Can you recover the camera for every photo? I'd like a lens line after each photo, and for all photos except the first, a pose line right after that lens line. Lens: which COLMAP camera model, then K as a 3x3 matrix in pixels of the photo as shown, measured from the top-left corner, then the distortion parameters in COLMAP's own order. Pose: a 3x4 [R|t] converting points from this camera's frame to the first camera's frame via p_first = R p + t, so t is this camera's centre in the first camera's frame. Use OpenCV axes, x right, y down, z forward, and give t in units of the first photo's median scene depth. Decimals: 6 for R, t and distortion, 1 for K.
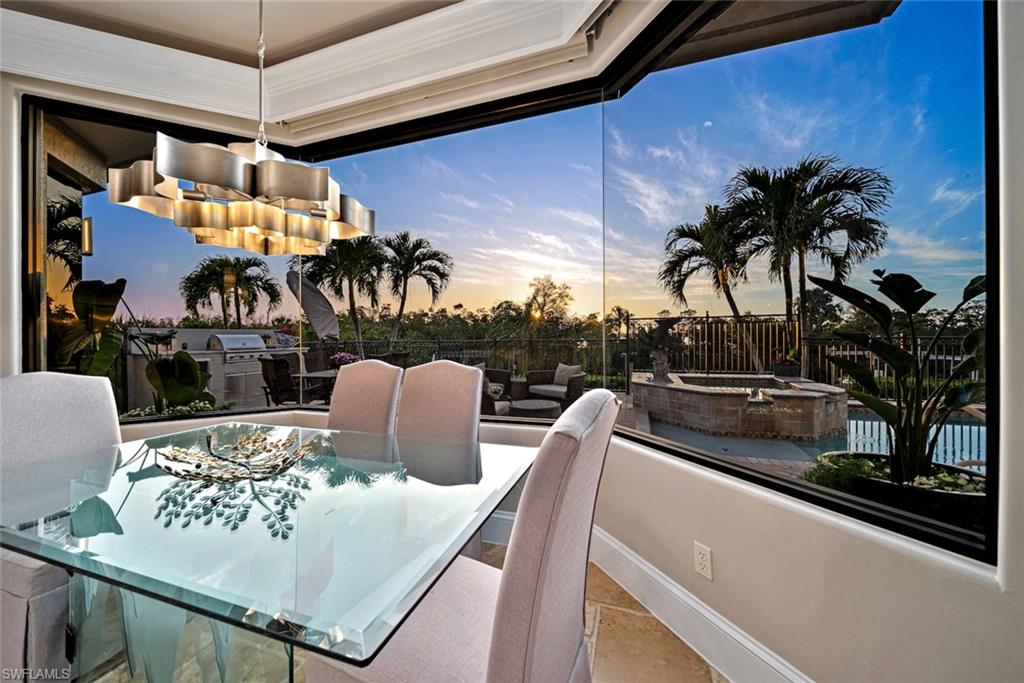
lens RADIAL K [[358.7, 0, 512.6], [0, 358.7, 339.8], [0, 0, 1]] dist [-0.003889, -0.001536]
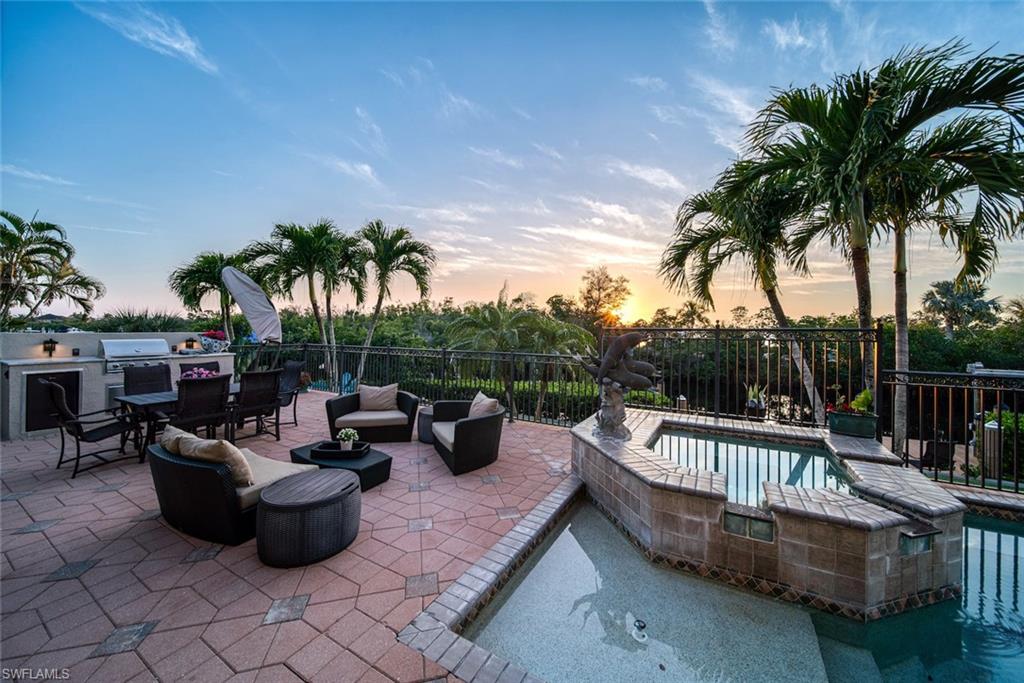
lens RADIAL K [[358.7, 0, 514.8], [0, 358.7, 327.4], [0, 0, 1]] dist [-0.003889, -0.001536]
pose [[0.980274, 0.018745, -0.196754, 0.259282], [-0.021577, 0.999692, -0.012260, -0.042095], [0.196464, 0.016263, 0.980376, 0.245760]]
